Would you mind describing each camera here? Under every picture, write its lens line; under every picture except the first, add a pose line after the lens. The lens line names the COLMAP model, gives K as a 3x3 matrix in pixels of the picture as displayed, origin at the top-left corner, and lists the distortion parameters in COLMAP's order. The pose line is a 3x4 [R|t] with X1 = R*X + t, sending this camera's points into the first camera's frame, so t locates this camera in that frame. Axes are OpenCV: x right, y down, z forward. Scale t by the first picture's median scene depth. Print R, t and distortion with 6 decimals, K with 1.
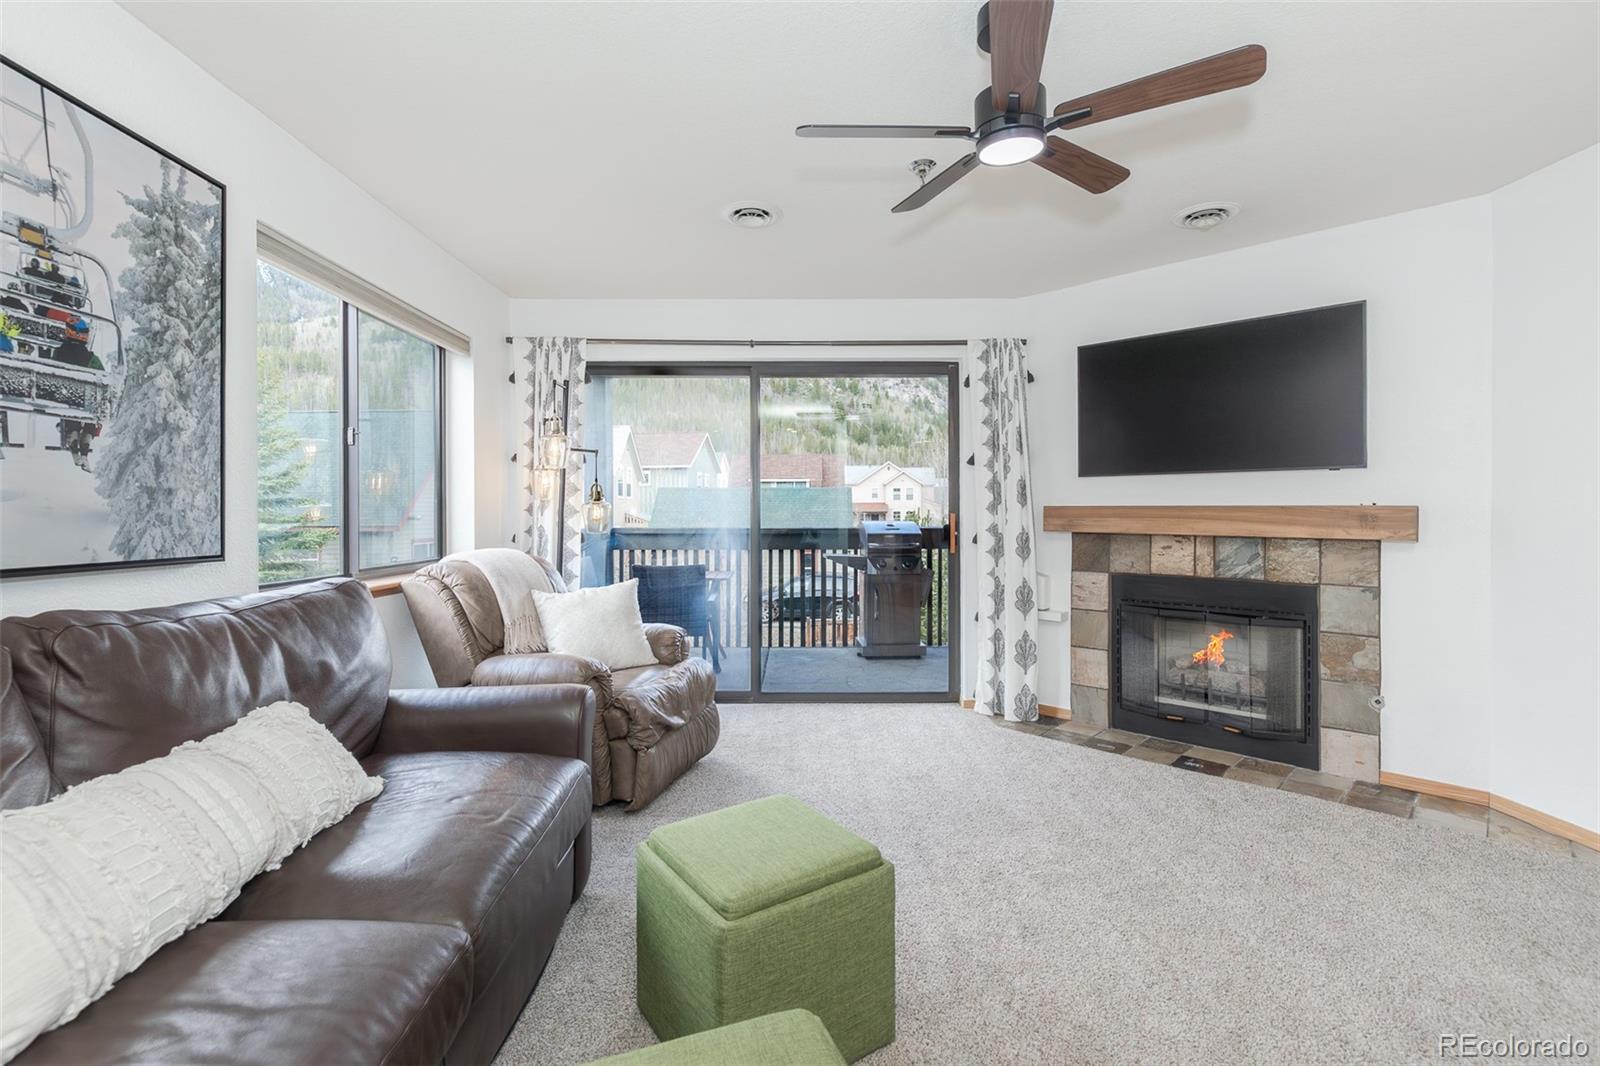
lens RADIAL K [[723.3, 0, 800.6], [0, 723.3, 511.1], [0, 0, 1]] dist [0.013770, -0.001083]
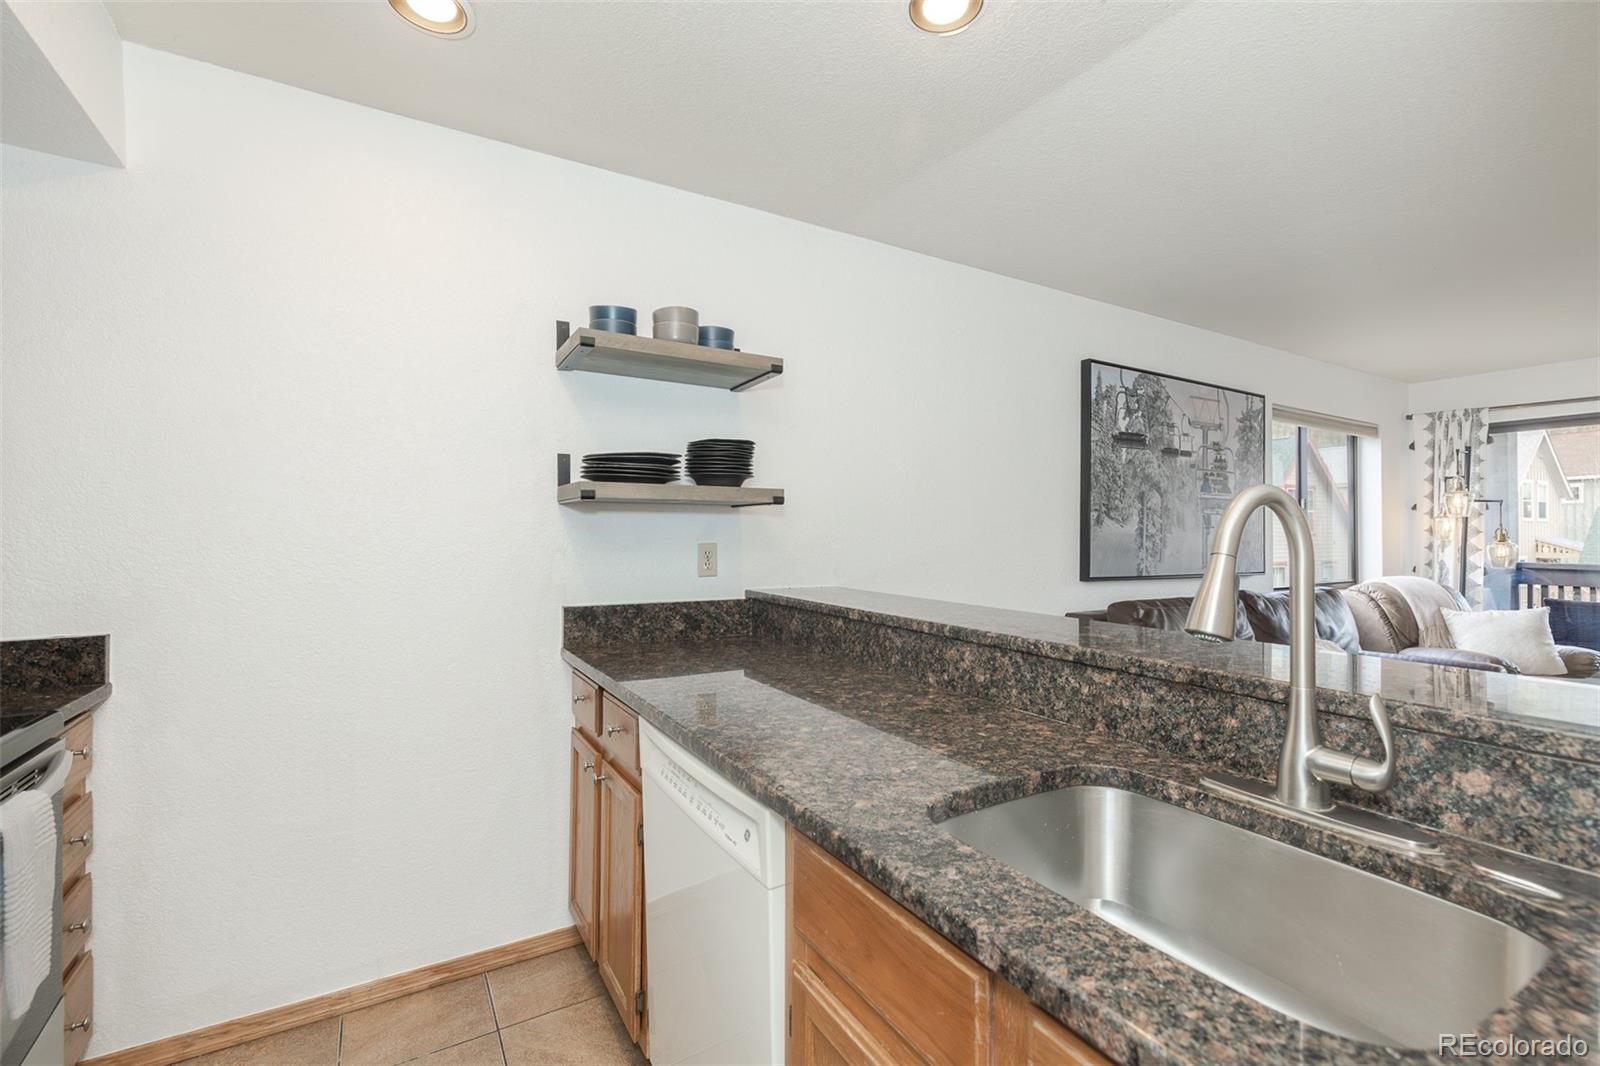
lens RADIAL K [[699.9, 0, 804.6], [0, 699.9, 523.2], [0, 0, 1]] dist [-0.000131, 0.000466]
pose [[0.501033, -0.008150, -0.865390, 0.151523], [-0.003905, 0.999924, -0.011678, -0.027059], [0.865419, 0.009231, 0.500964, -0.608522]]
